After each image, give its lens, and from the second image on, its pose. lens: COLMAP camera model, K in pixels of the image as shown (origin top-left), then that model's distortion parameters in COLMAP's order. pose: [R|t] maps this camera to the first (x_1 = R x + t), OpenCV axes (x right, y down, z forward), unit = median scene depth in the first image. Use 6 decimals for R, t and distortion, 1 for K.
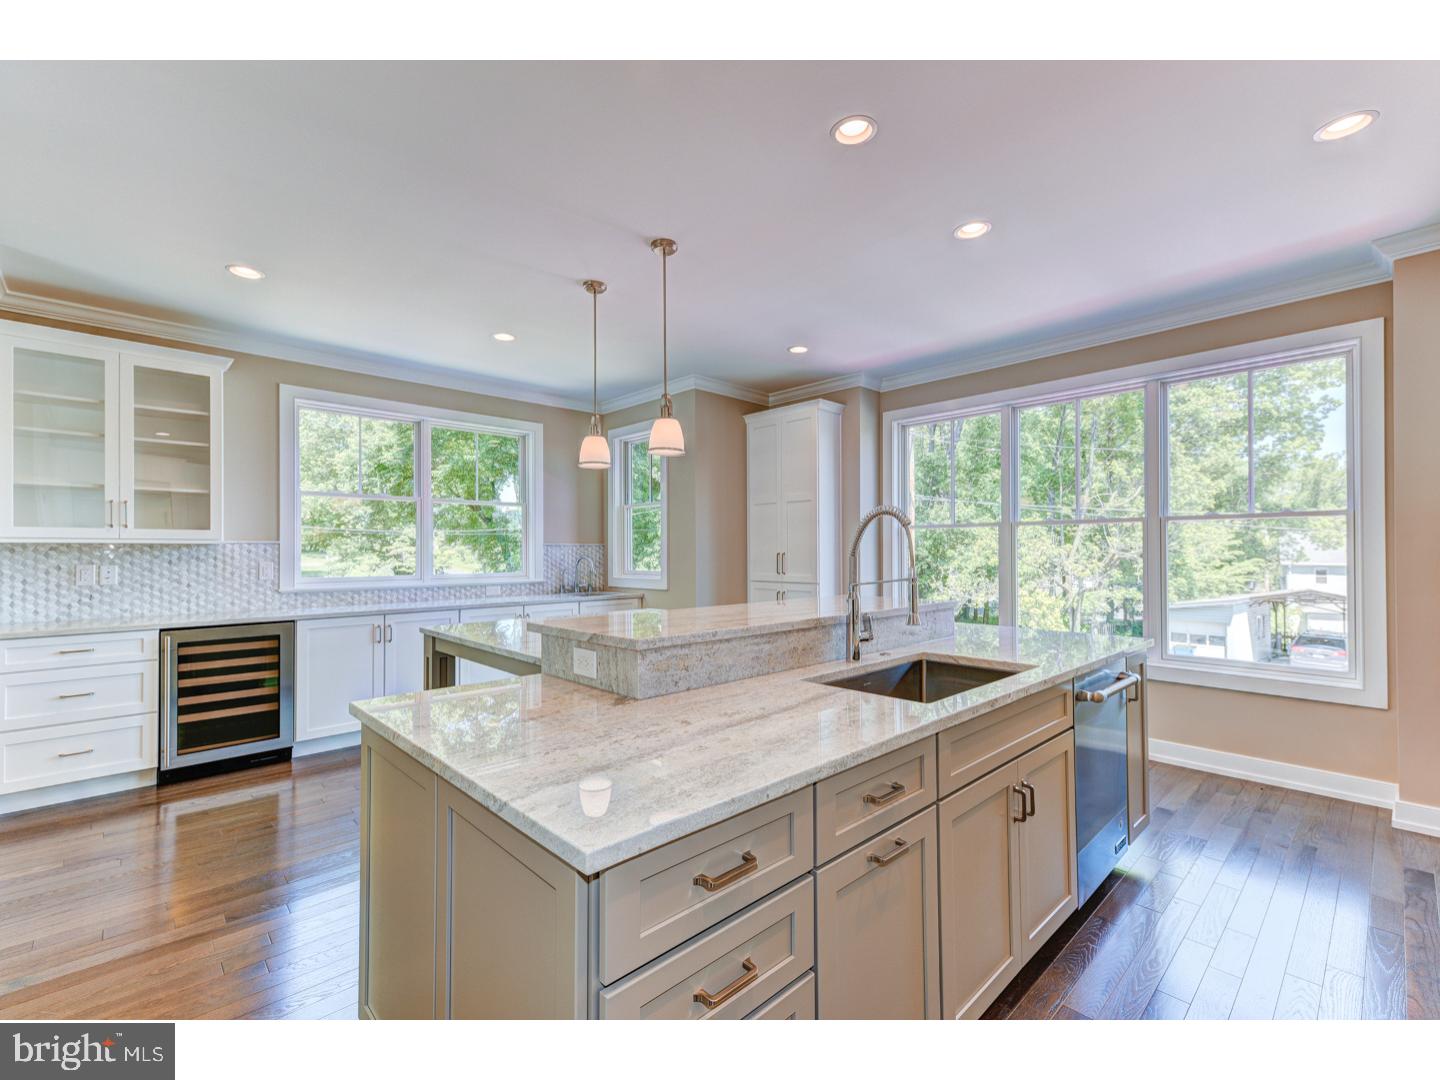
lens RADIAL K [[631.9, 0, 720.0], [0, 631.9, 540.0], [0, 0, 1]] dist [0.001024, 0.000066]
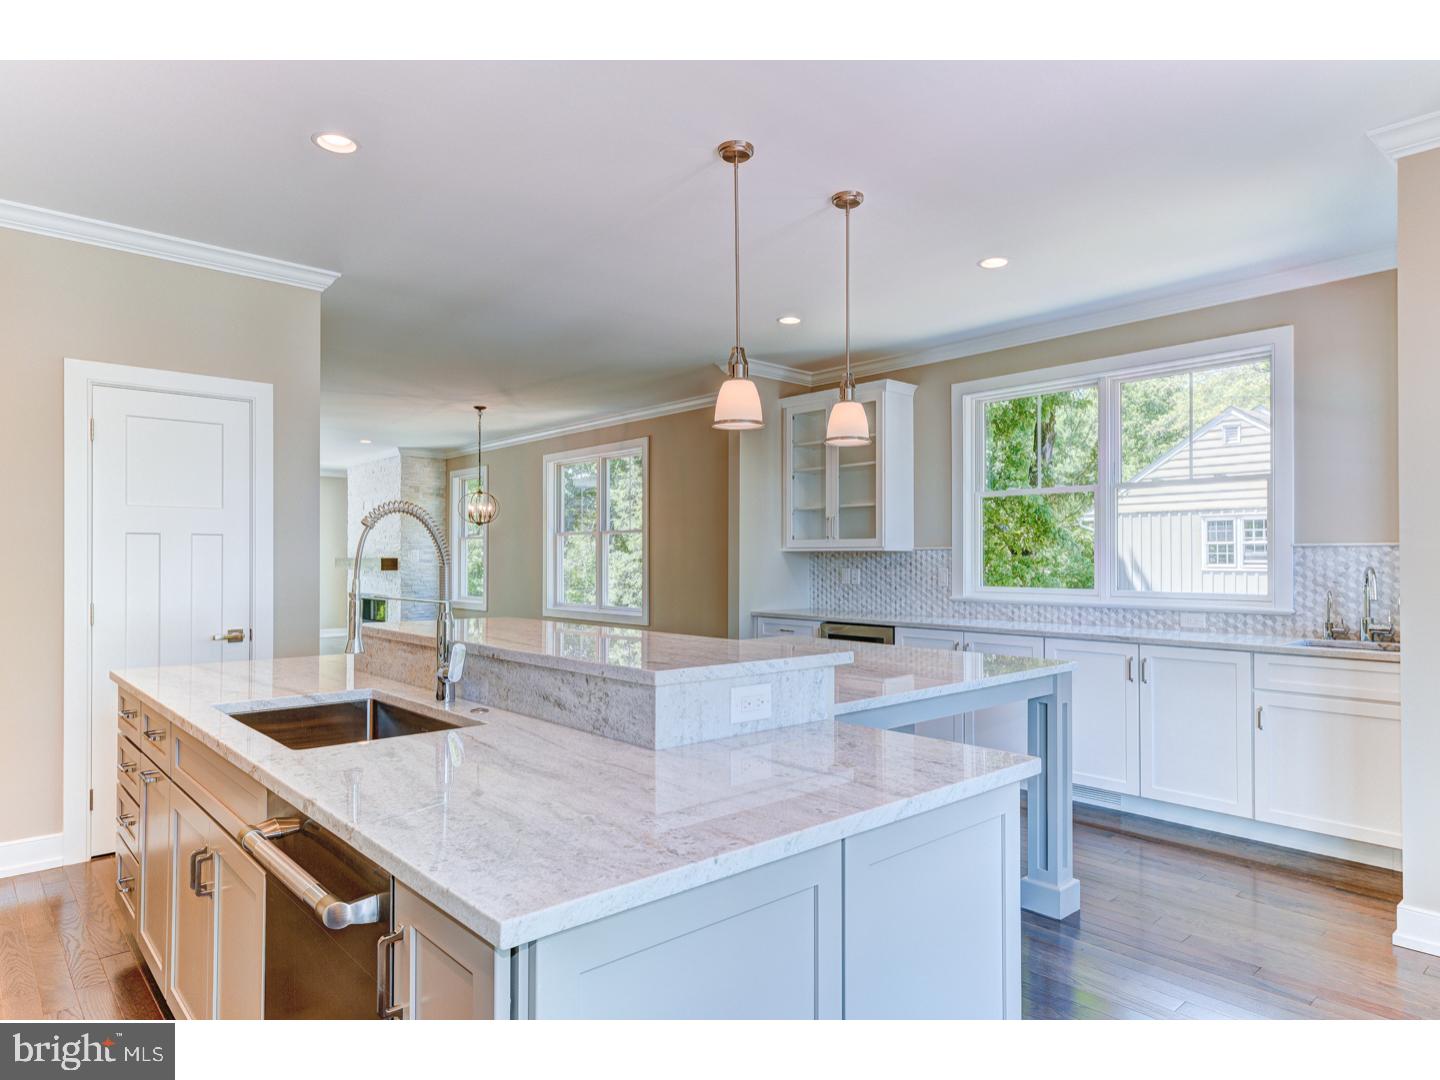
lens RADIAL K [[848.6, 0, 720.0], [0, 848.6, 540.0], [0, 0, 1]] dist [0.000924, -0.000050]
pose [[-0.032128, -0.012113, -0.999410, 0.614985], [0.024244, 0.999623, -0.012895, -0.000835], [0.999190, -0.024644, -0.031822, 0.685673]]
